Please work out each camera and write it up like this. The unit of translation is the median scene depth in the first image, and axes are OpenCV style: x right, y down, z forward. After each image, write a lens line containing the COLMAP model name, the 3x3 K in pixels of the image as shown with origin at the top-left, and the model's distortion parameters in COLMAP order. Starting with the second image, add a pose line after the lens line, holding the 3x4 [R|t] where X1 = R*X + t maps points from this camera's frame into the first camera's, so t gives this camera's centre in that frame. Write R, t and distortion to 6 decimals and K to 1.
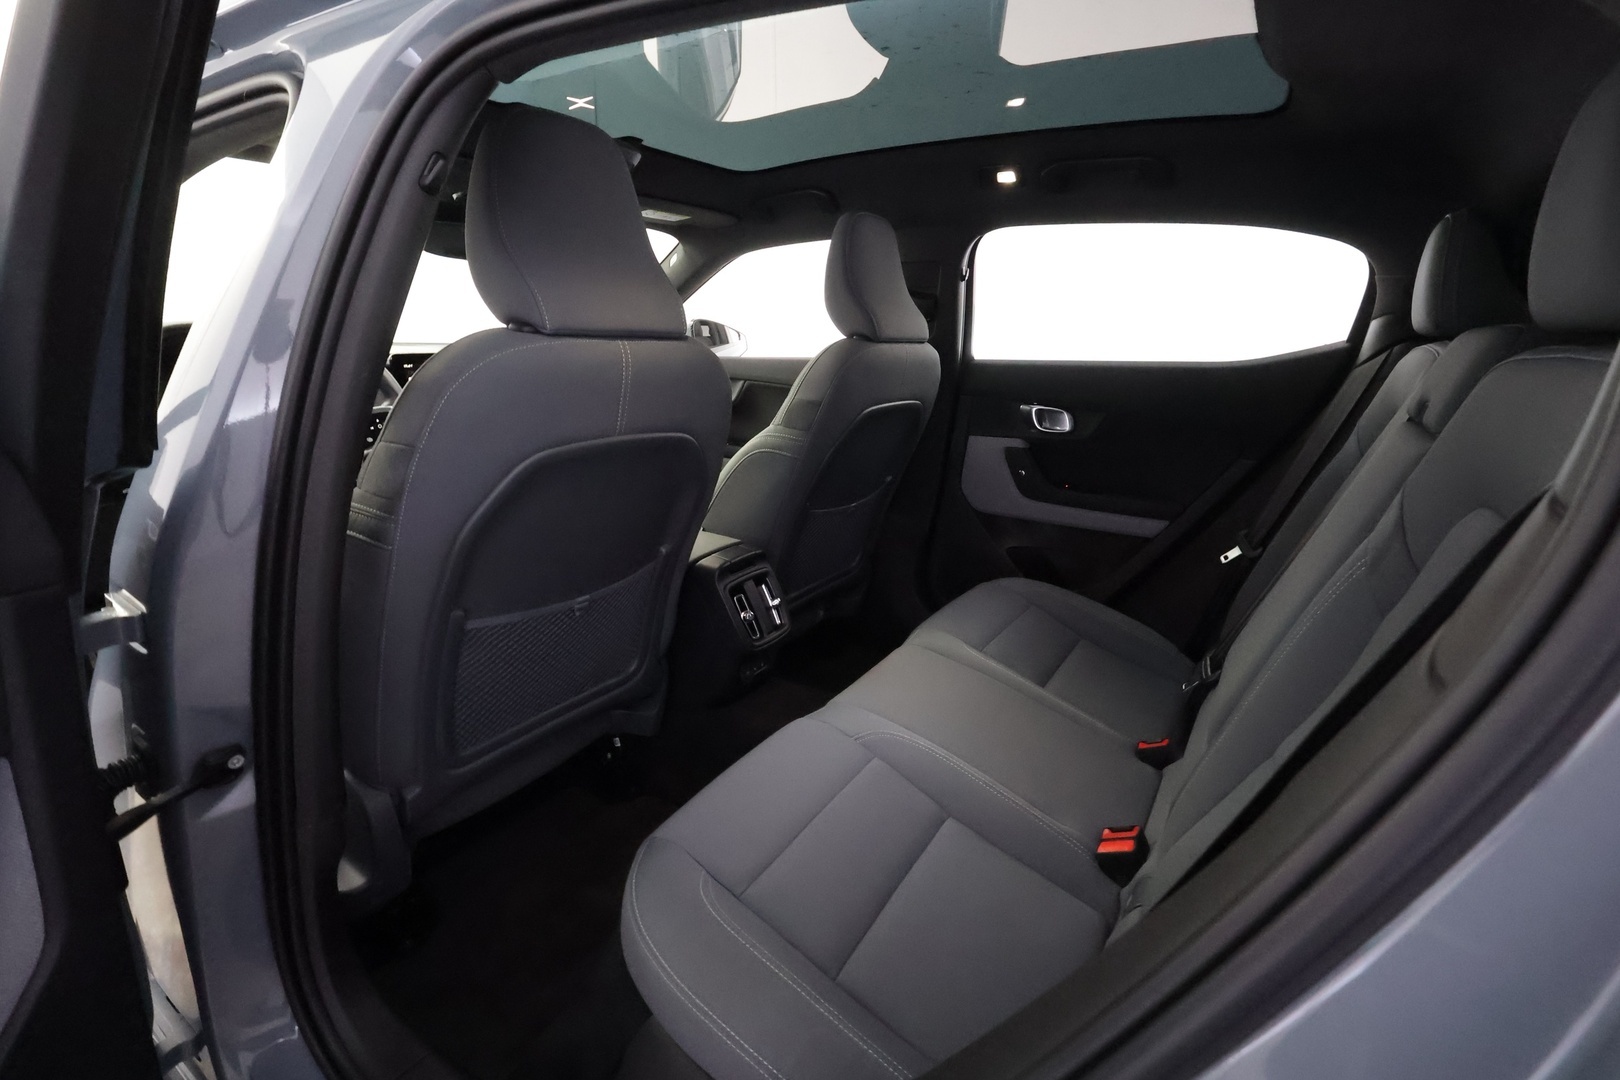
lens RADIAL K [[749.5, 0, 810.0], [0, 749.5, 540.0], [0, 0, 1]] dist [-0.000469, 0.001100]
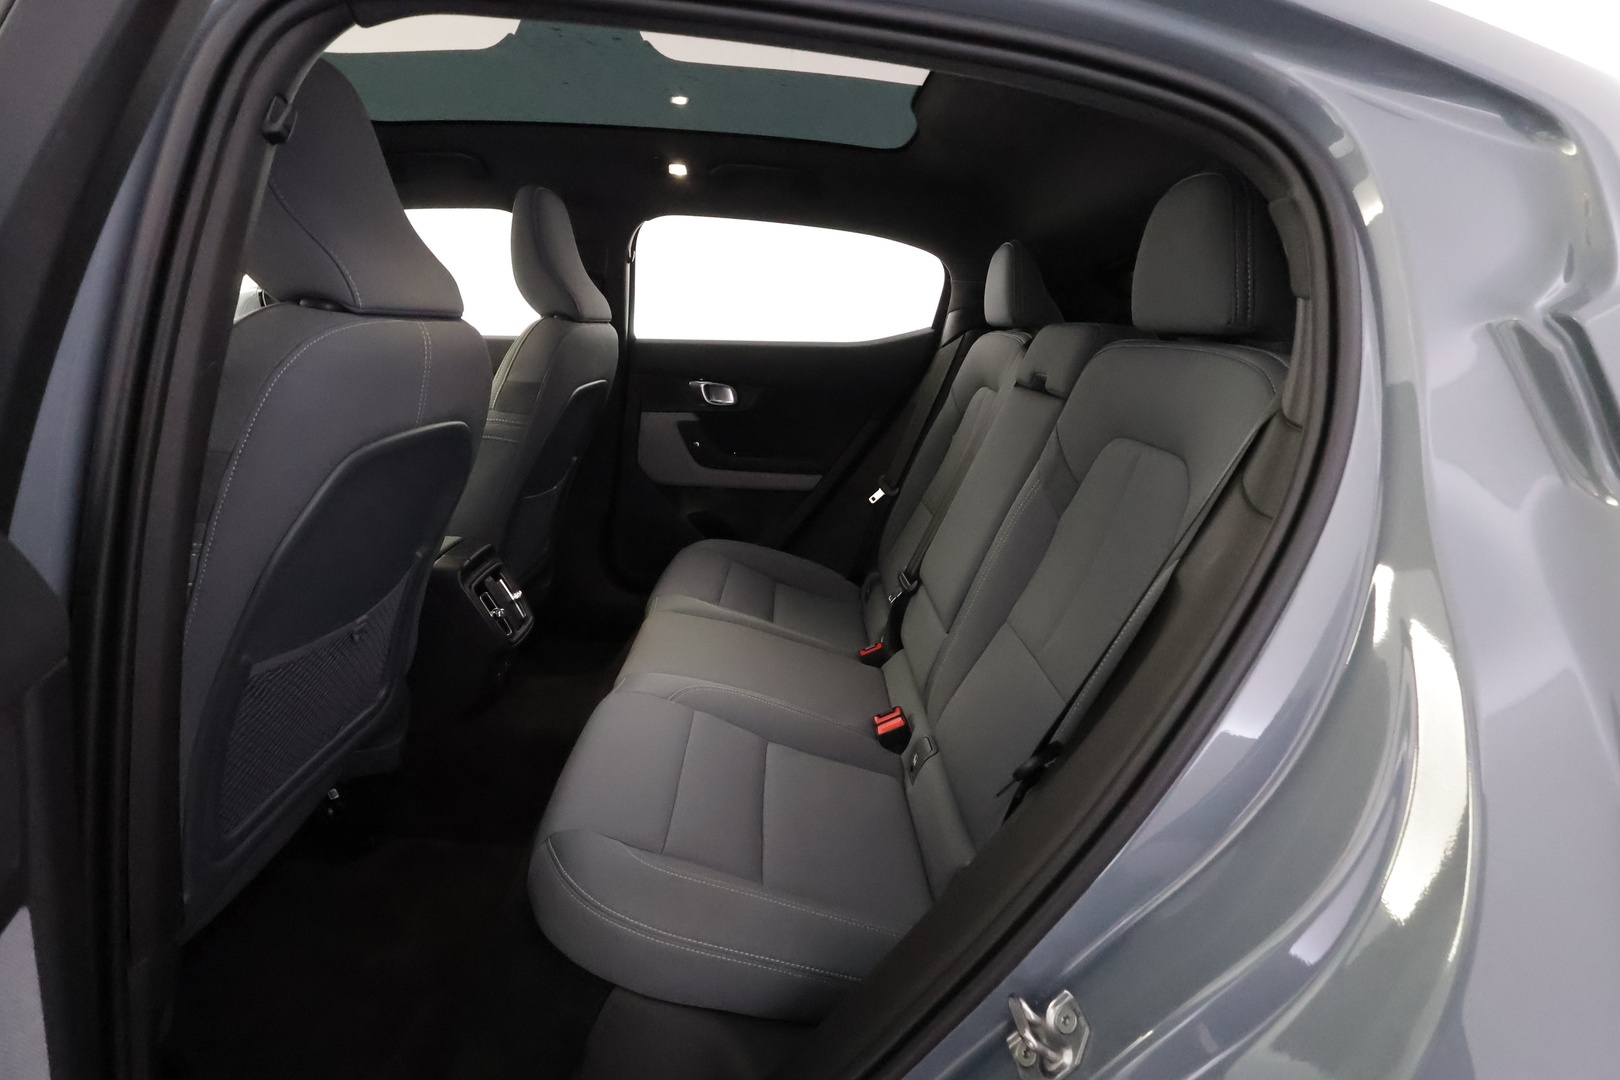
lens RADIAL K [[749.5, 0, 810.0], [0, 749.5, 540.0], [0, 0, 1]] dist [-0.000469, 0.001100]
pose [[0.831877, -0.138056, 0.537514, -0.237148], [0.121117, 0.990380, 0.066925, -0.005367], [-0.541582, 0.009429, 0.840595, -0.005237]]
